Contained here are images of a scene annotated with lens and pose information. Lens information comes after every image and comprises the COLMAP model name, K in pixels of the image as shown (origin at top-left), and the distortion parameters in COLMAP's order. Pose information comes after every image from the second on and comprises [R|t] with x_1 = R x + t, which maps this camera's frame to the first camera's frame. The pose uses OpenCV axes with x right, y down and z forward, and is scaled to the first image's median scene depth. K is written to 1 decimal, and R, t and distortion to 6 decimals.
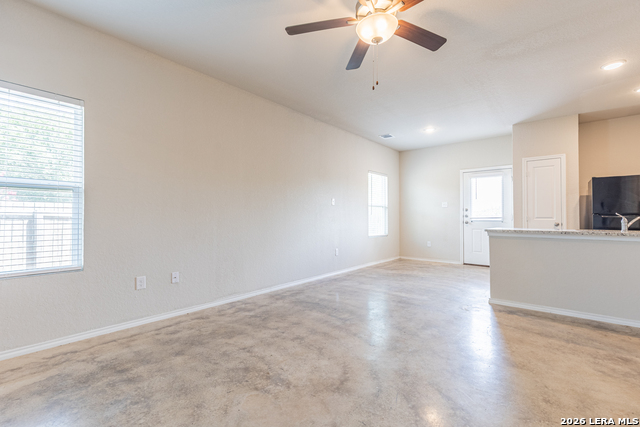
lens RADIAL K [[286.4, 0, 319.3], [0, 286.4, 212.0], [0, 0, 1]] dist [0.001981, -0.000222]
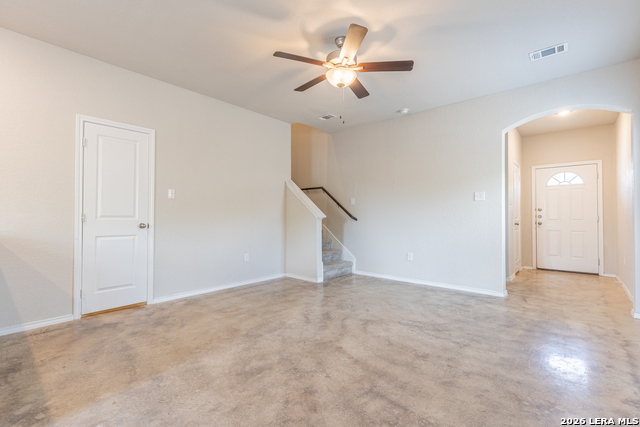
lens RADIAL K [[288.4, 0, 322.1], [0, 288.4, 212.9], [0, 0, 1]] dist [0.005626, 0.000109]
pose [[-0.999944, -0.001776, 0.010458, 0.154544], [-0.002135, 0.999407, -0.034379, 0.026703], [-0.010391, -0.034399, -0.999354, 1.324367]]
